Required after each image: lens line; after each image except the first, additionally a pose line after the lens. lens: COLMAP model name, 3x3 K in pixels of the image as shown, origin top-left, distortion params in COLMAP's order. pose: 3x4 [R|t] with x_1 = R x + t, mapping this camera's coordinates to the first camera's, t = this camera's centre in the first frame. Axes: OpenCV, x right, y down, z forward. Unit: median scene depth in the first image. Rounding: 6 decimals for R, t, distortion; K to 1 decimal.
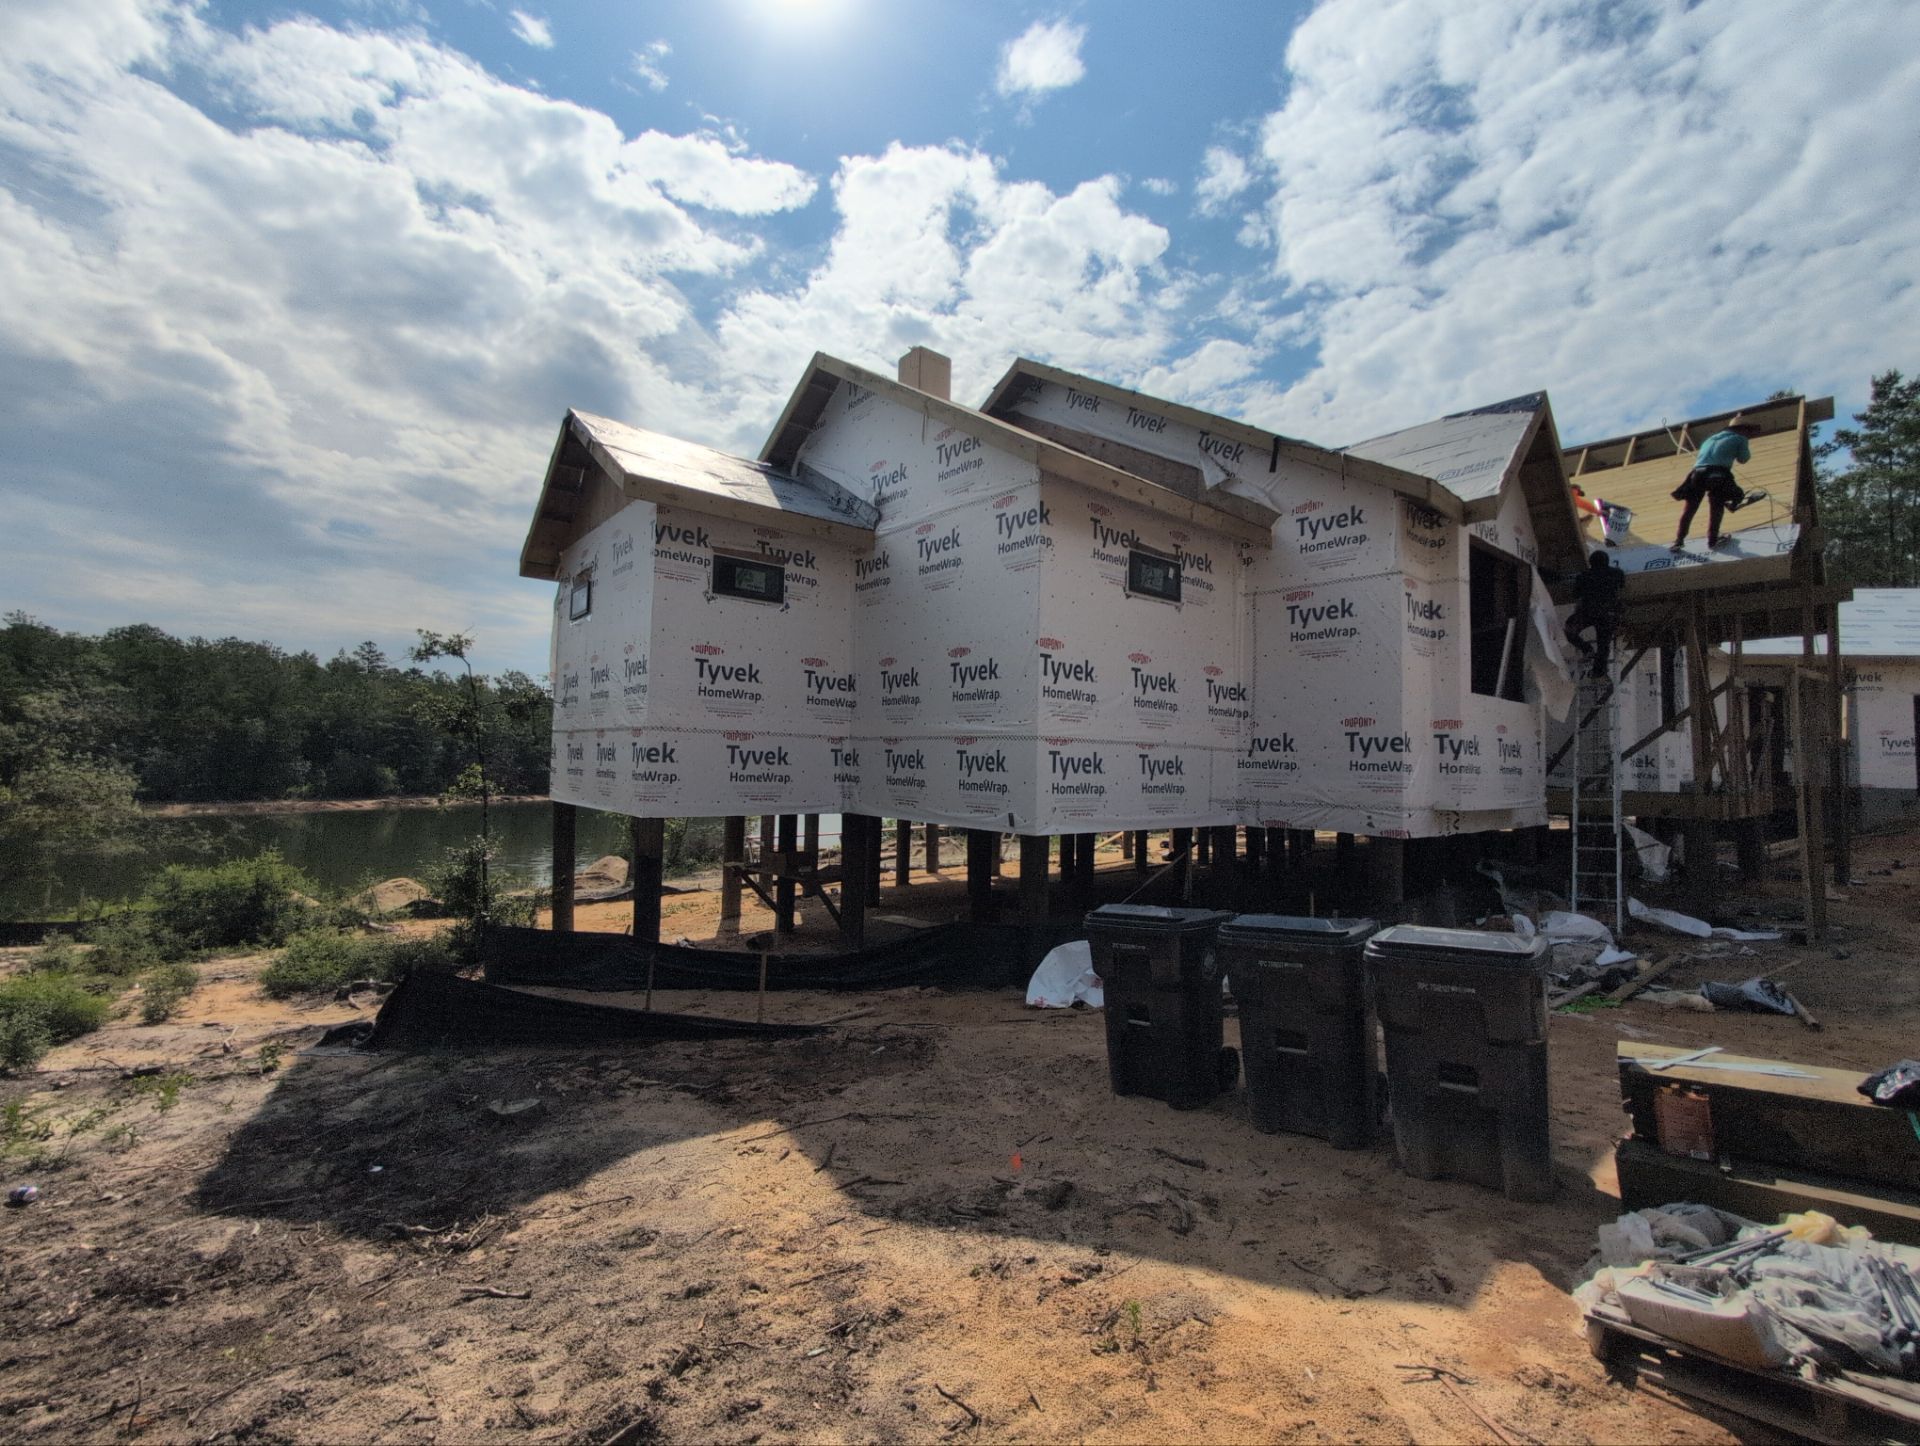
lens RADIAL K [[838.5, 0, 960.0], [0, 838.5, 723.0], [0, 0, 1]] dist [-0.001527, -0.000339]
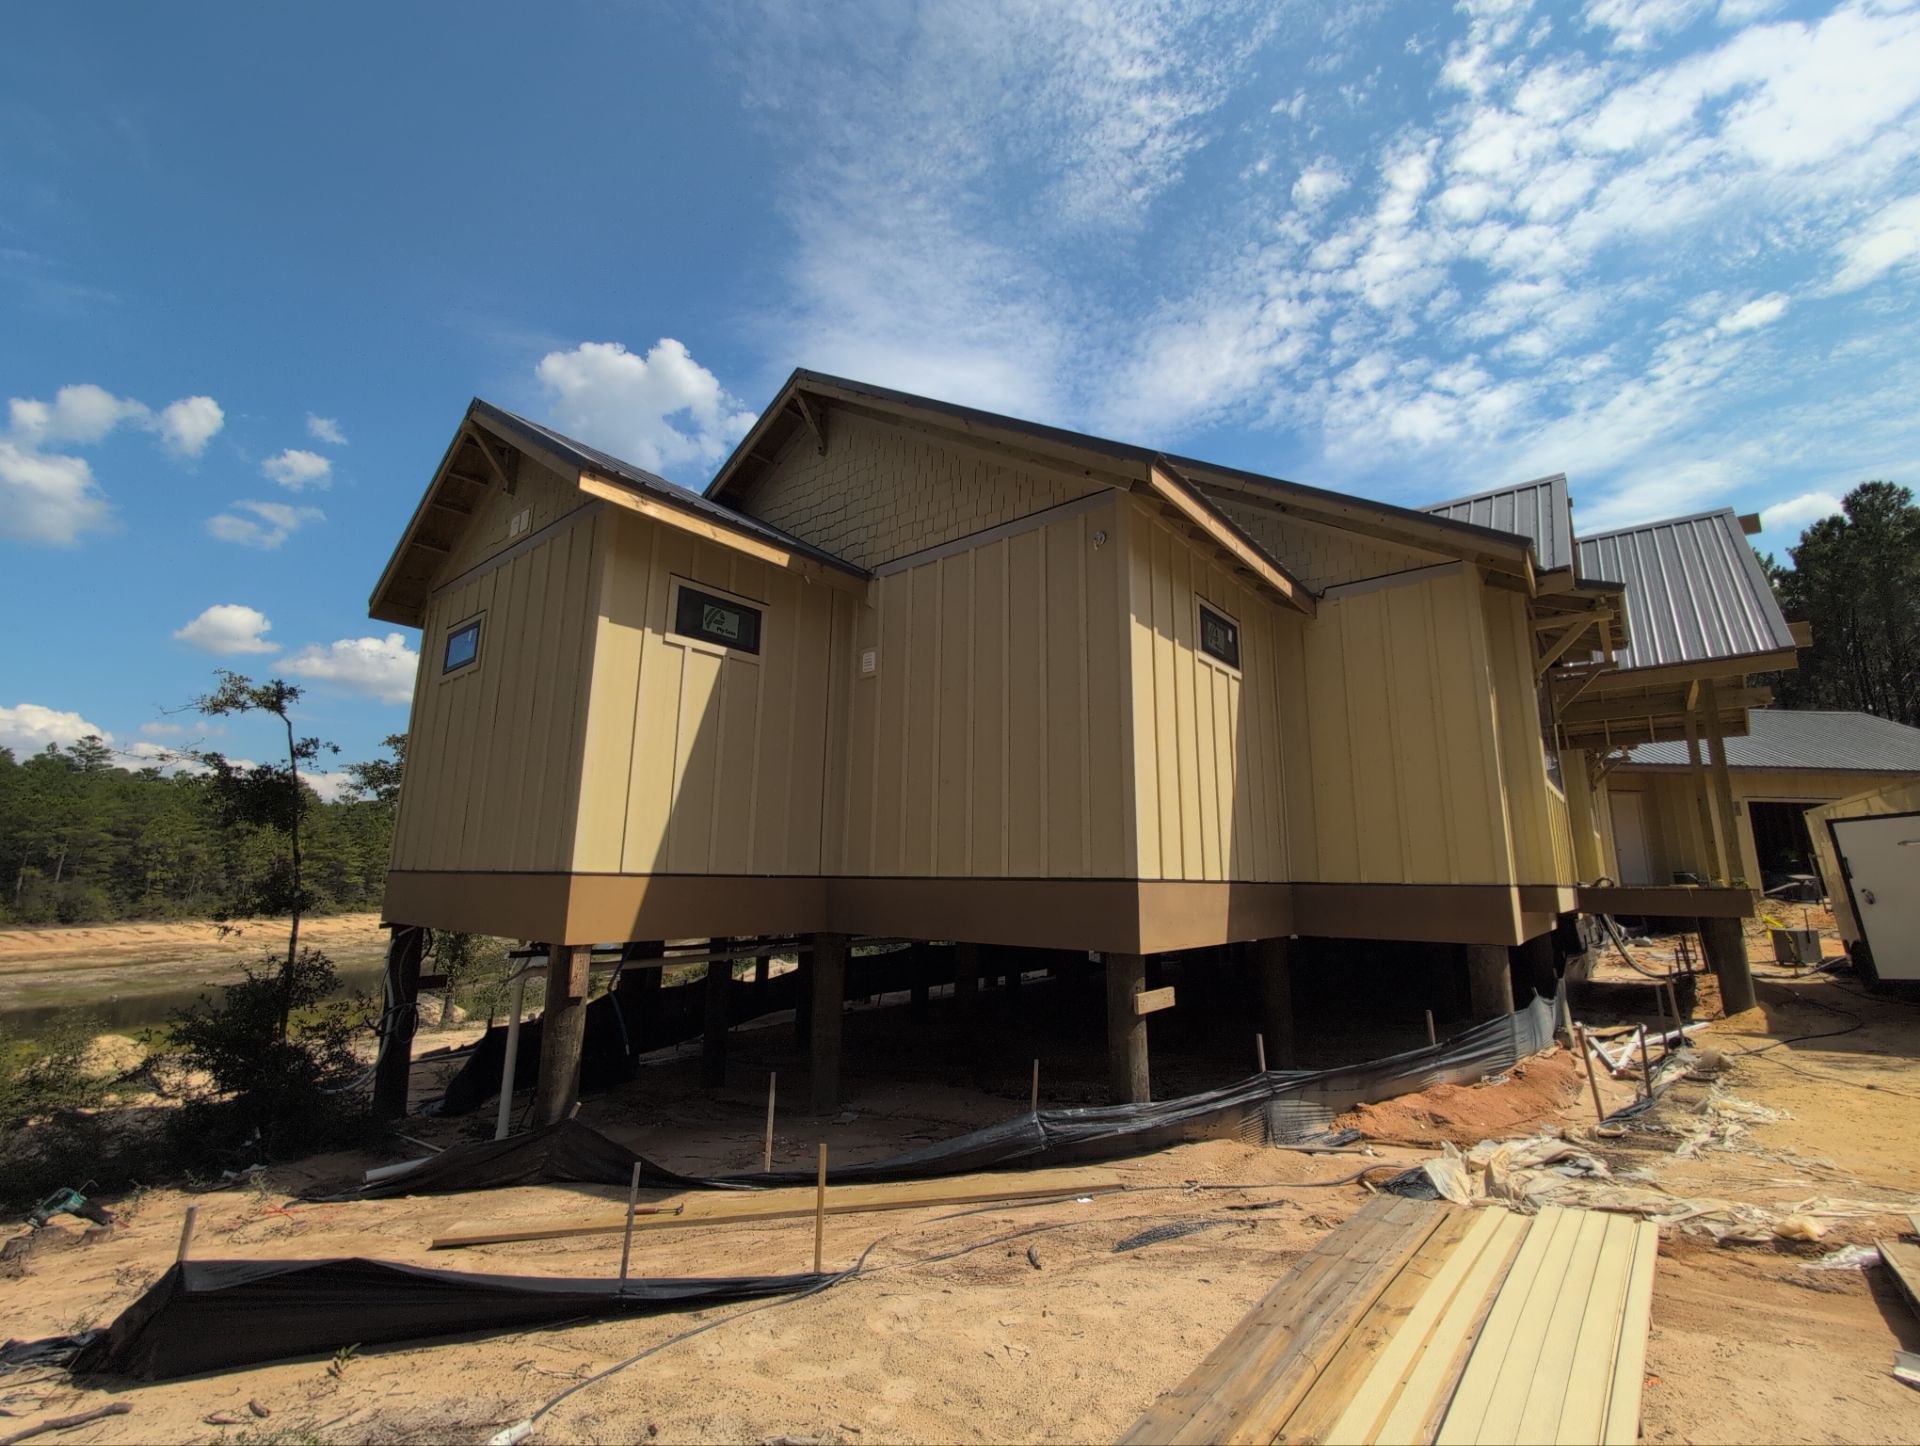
lens RADIAL K [[838.5, 0, 960.0], [0, 838.5, 723.0], [0, 0, 1]] dist [-0.001527, -0.000339]
pose [[0.981030, 0.026477, 0.192038, -0.168687], [-0.000499, 0.990971, -0.134079, 0.021975], [-0.193854, 0.131440, 0.972185, 0.208641]]
